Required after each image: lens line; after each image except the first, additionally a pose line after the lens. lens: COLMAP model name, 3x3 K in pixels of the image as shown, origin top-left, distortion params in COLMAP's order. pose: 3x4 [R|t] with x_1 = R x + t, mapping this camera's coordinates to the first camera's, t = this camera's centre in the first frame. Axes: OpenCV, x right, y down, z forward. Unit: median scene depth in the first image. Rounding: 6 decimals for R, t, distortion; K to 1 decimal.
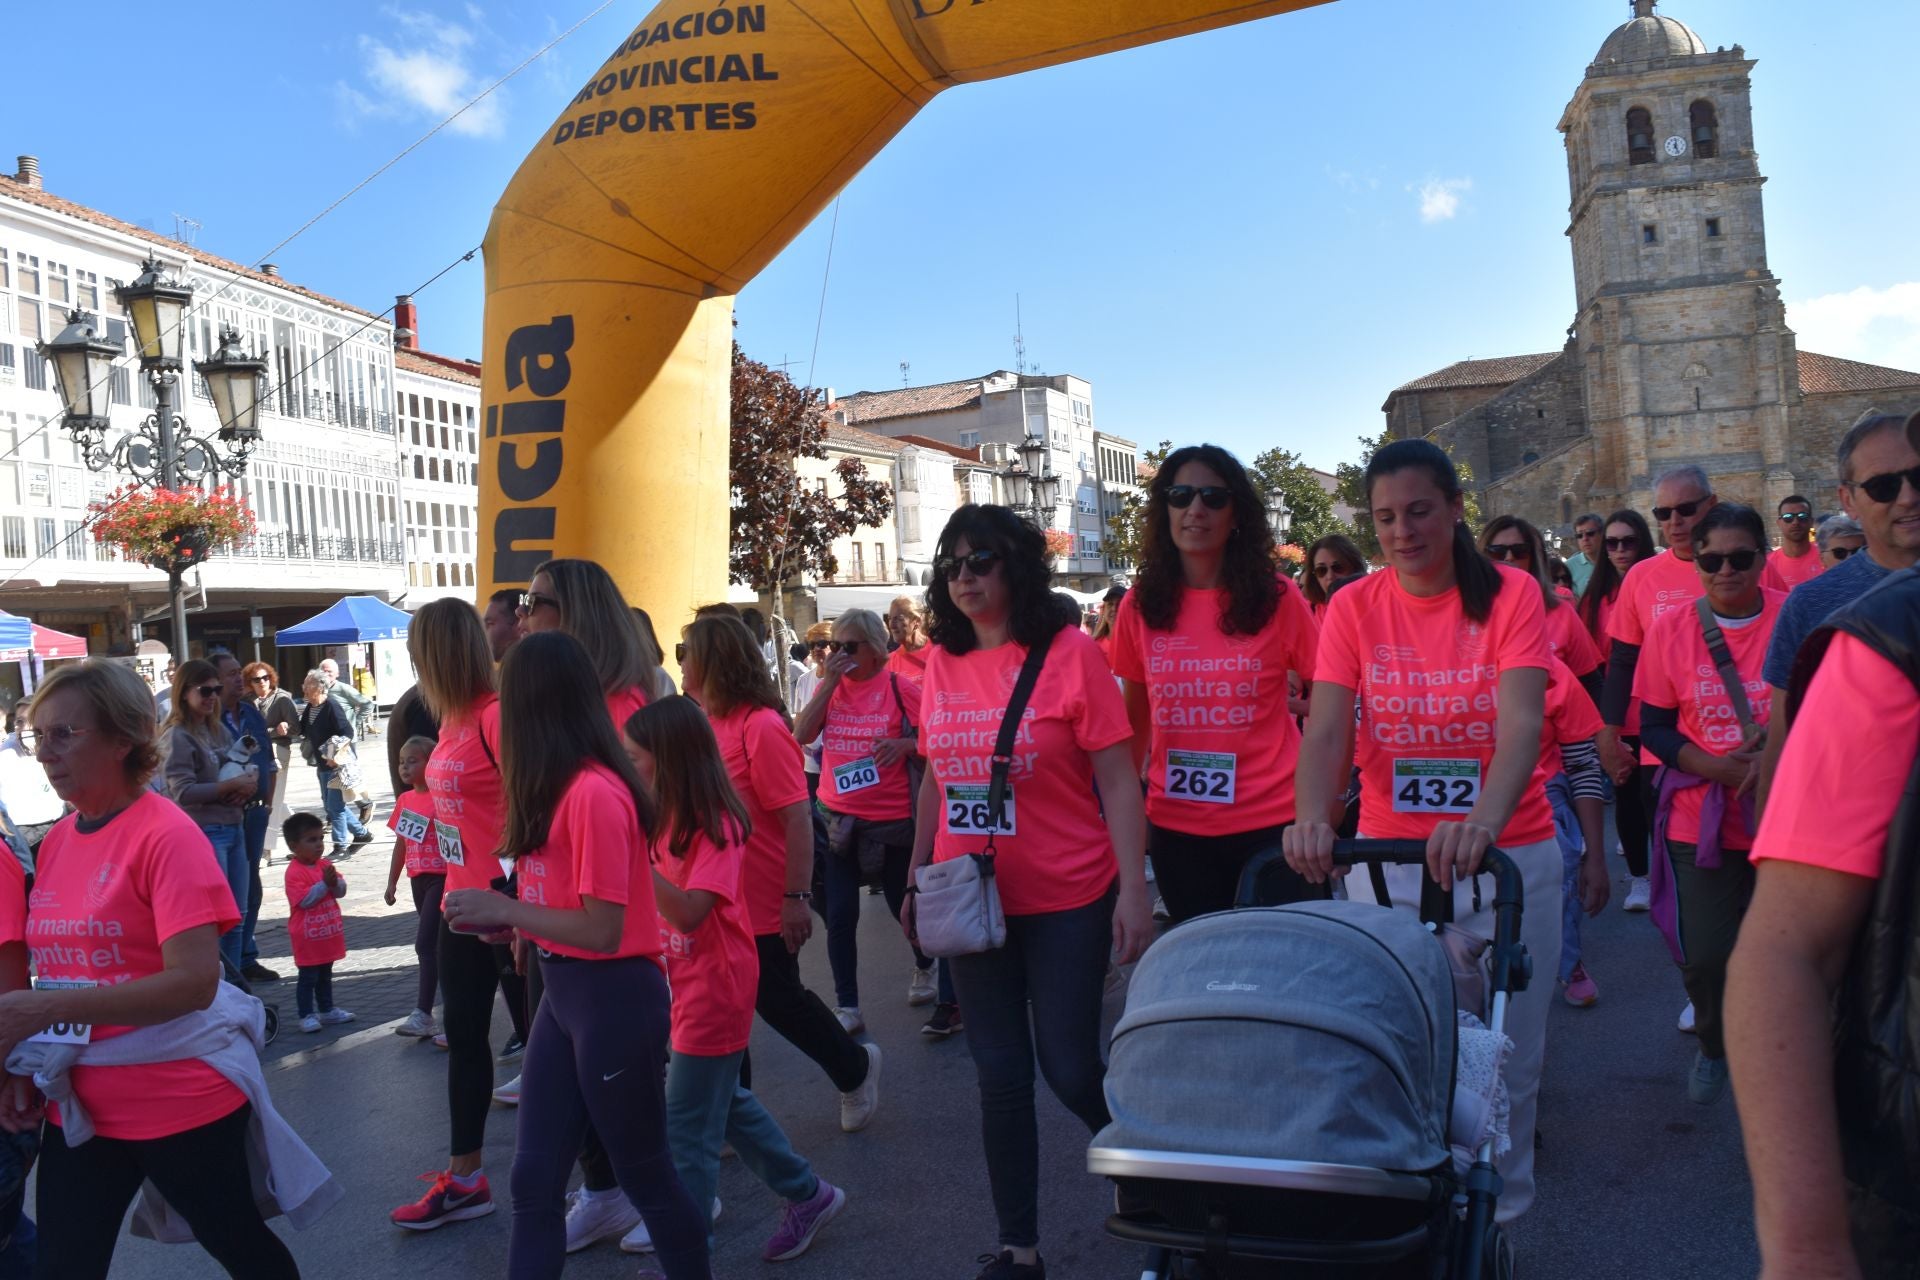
lens RADIAL K [[1593.1, 0, 954.4], [0, 1593.1, 632.4], [0, 0, 1]] dist [-0.093770, 0.025237]
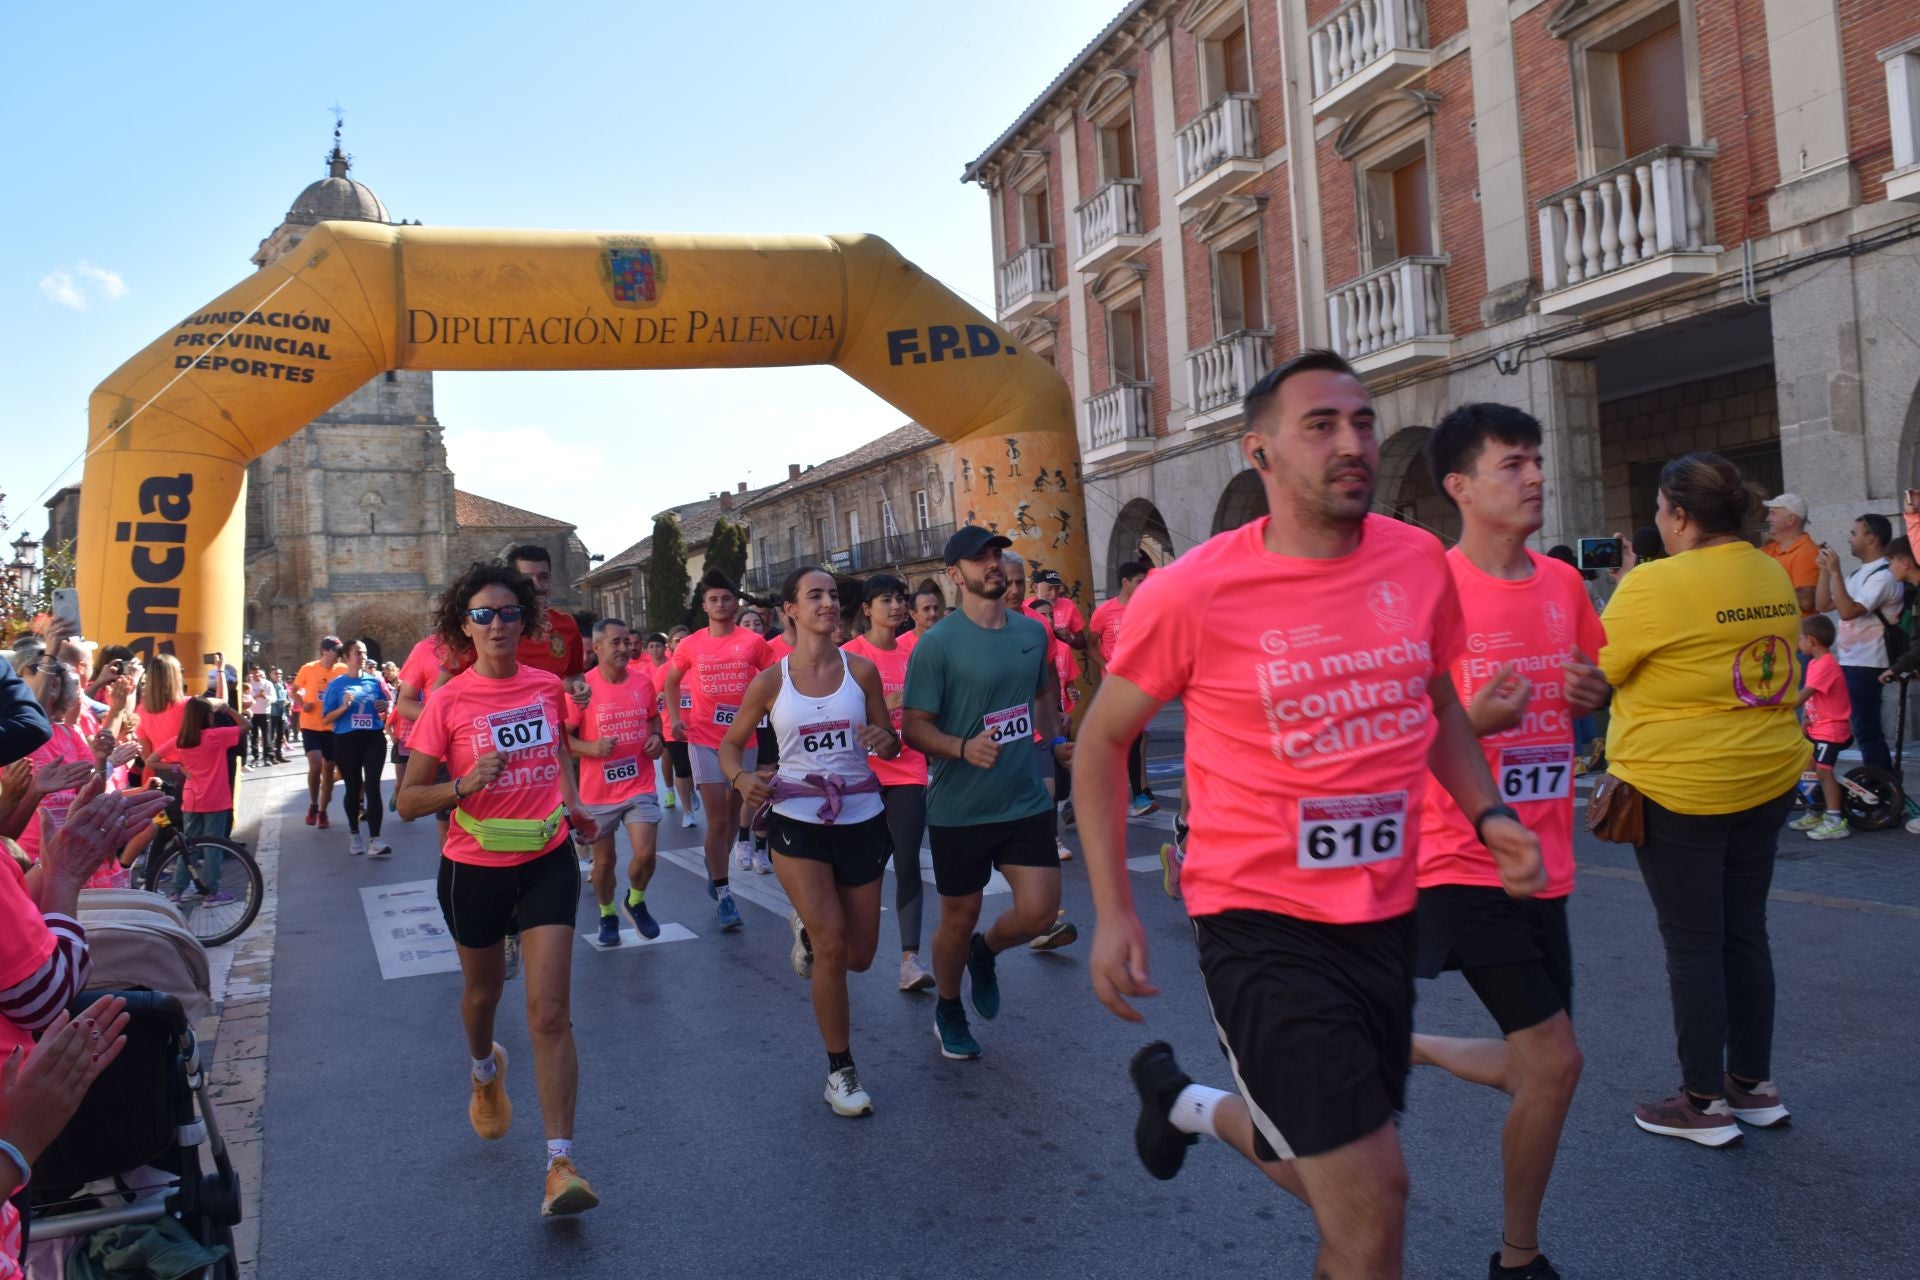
lens RADIAL K [[1589.3, 0, 955.0], [0, 1589.3, 630.1], [0, 0, 1]] dist [-0.092595, 0.021507]
pose [[0.665653, 0.041764, 0.745092, -0.084598], [0.011853, 0.997715, -0.066512, 0.007575], [-0.746167, 0.053105, 0.663637, -0.062638]]
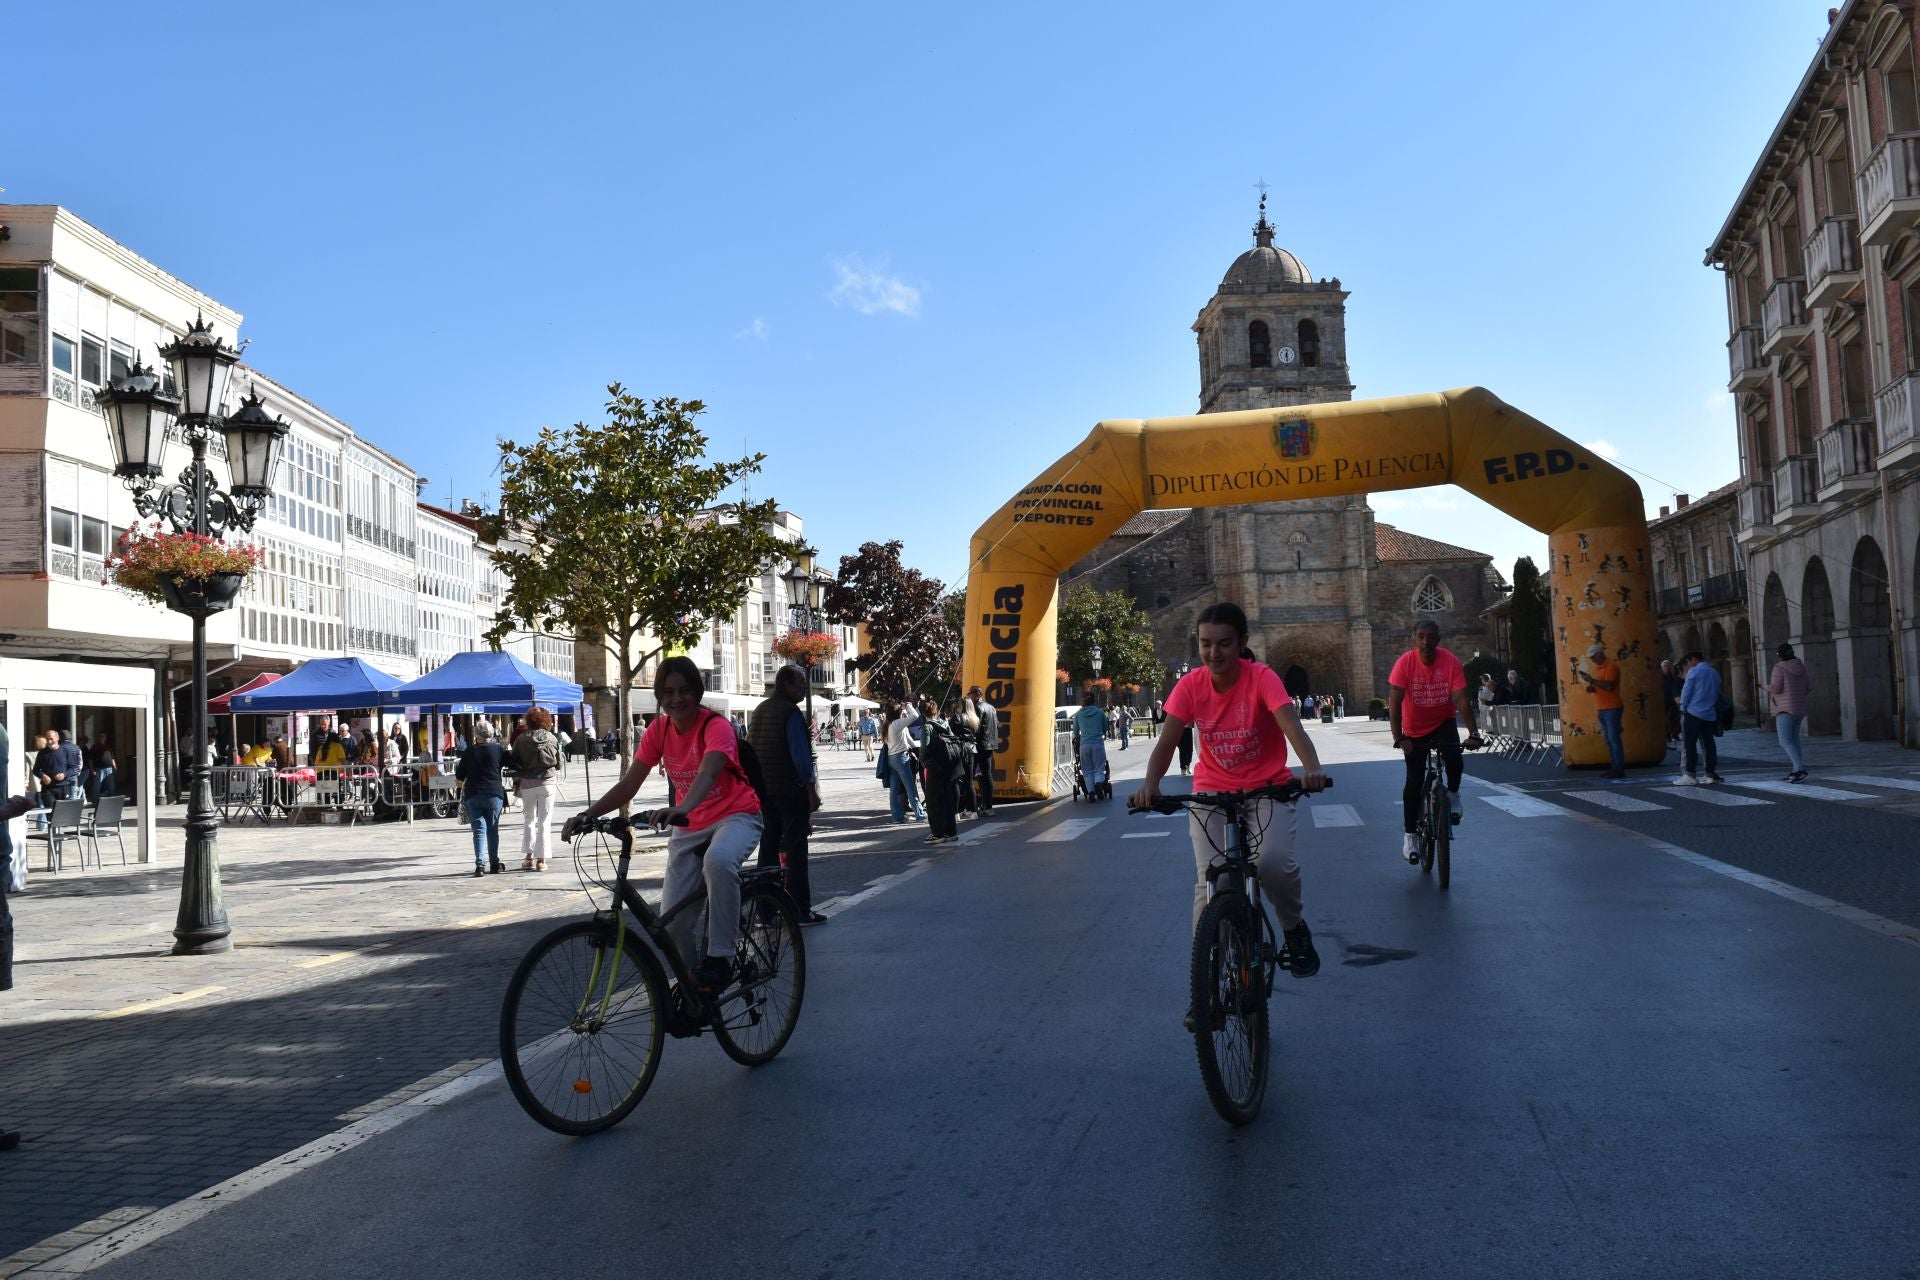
lens RADIAL K [[1625.8, 0, 958.7], [0, 1625.8, 628.3], [0, 0, 1]] dist [-0.089176, 0.008589]
pose [[0.967431, 0.045219, 0.249062, -0.098365], [-0.026642, 0.996639, -0.077462, 0.009601], [-0.251727, 0.068303, 0.965385, -0.161941]]
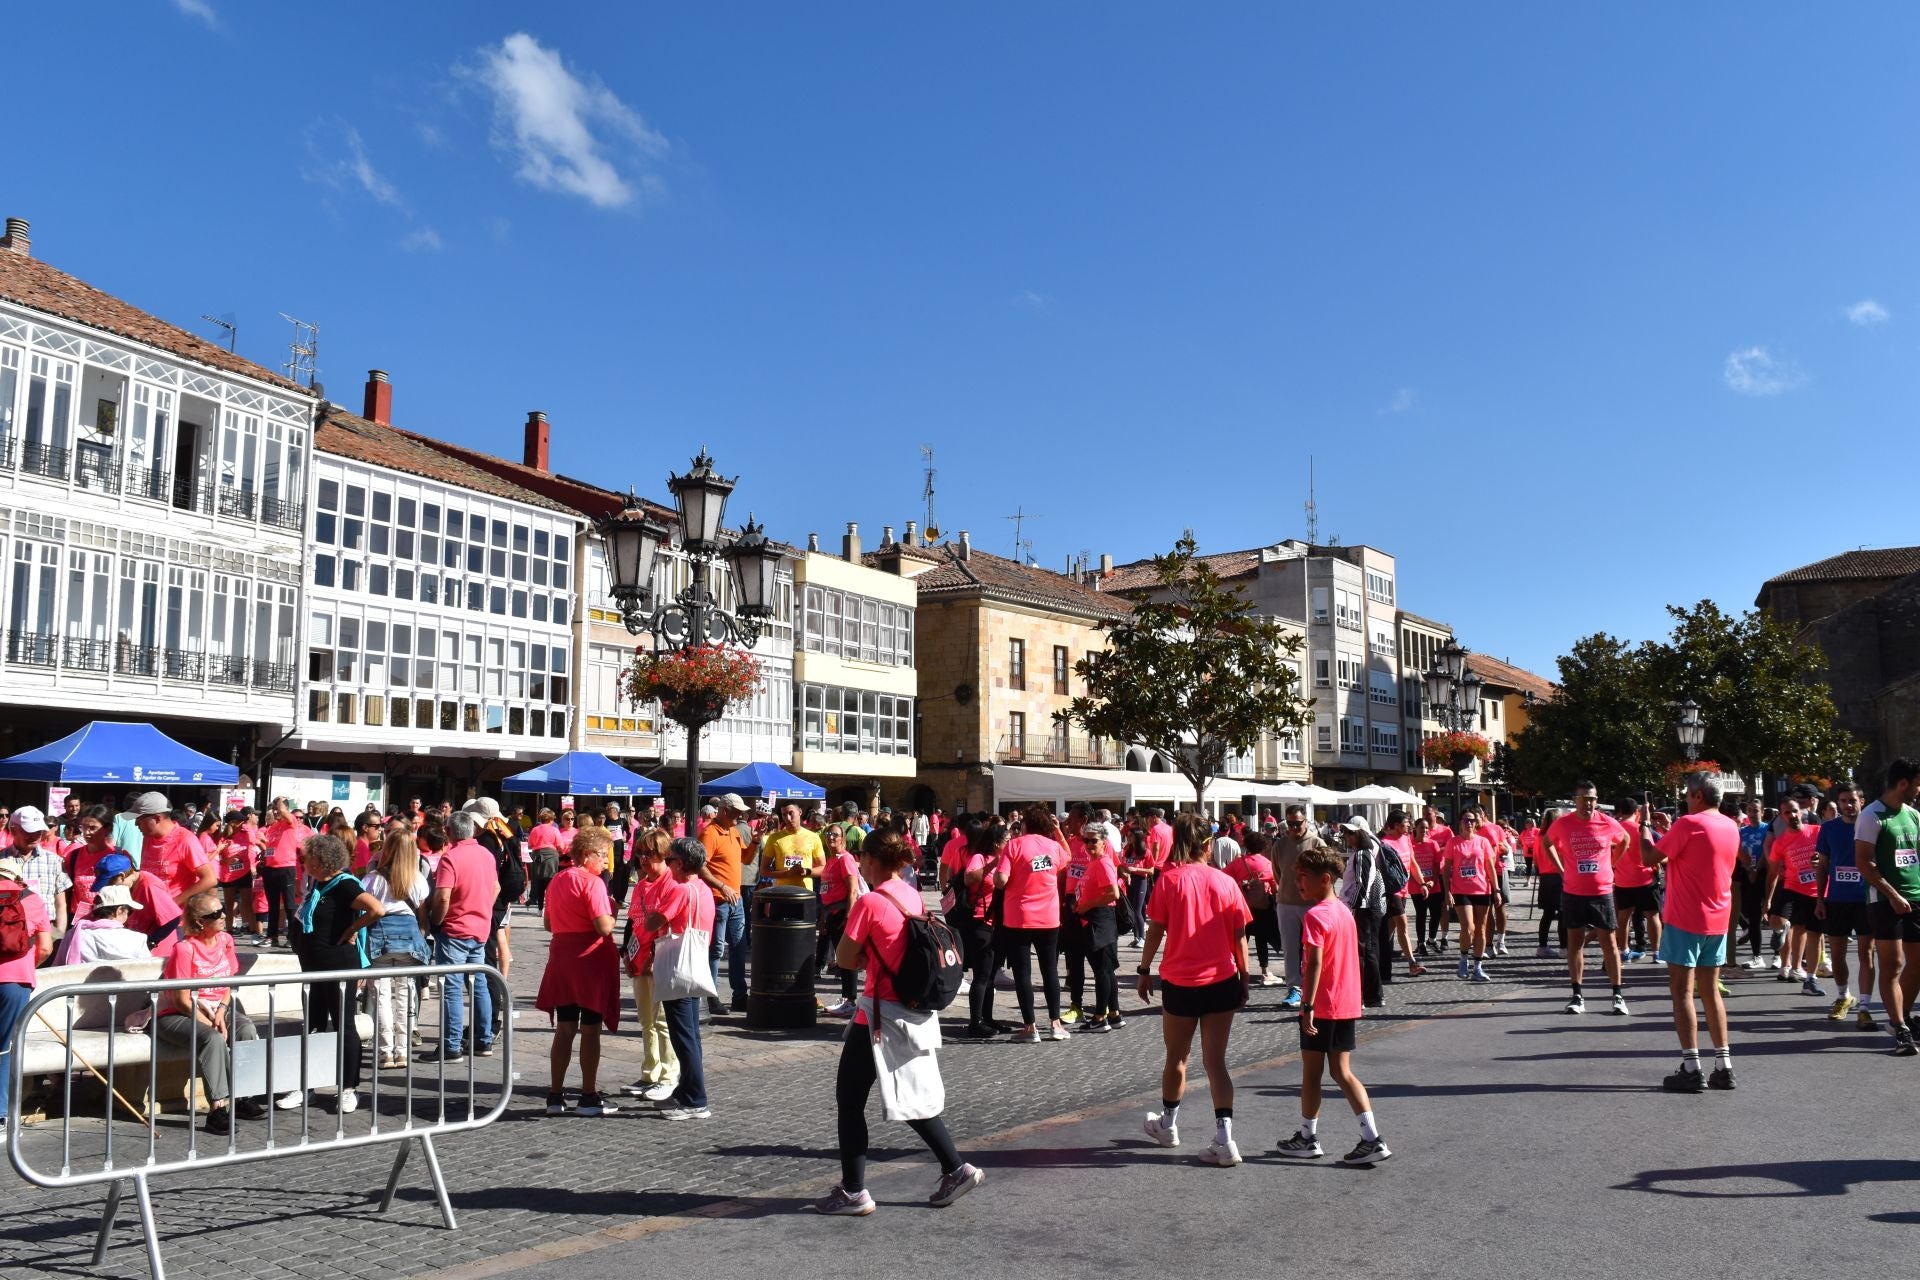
lens RADIAL K [[1508.6, 0, 951.8], [0, 1508.6, 633.6], [0, 0, 1]] dist [-0.097943, 0.025867]
pose [[0.966584, 0.039837, -0.253235, 0.063098], [-0.069495, 0.991580, -0.109271, -0.005593], [0.246749, 0.123218, 0.961214, 0.143130]]
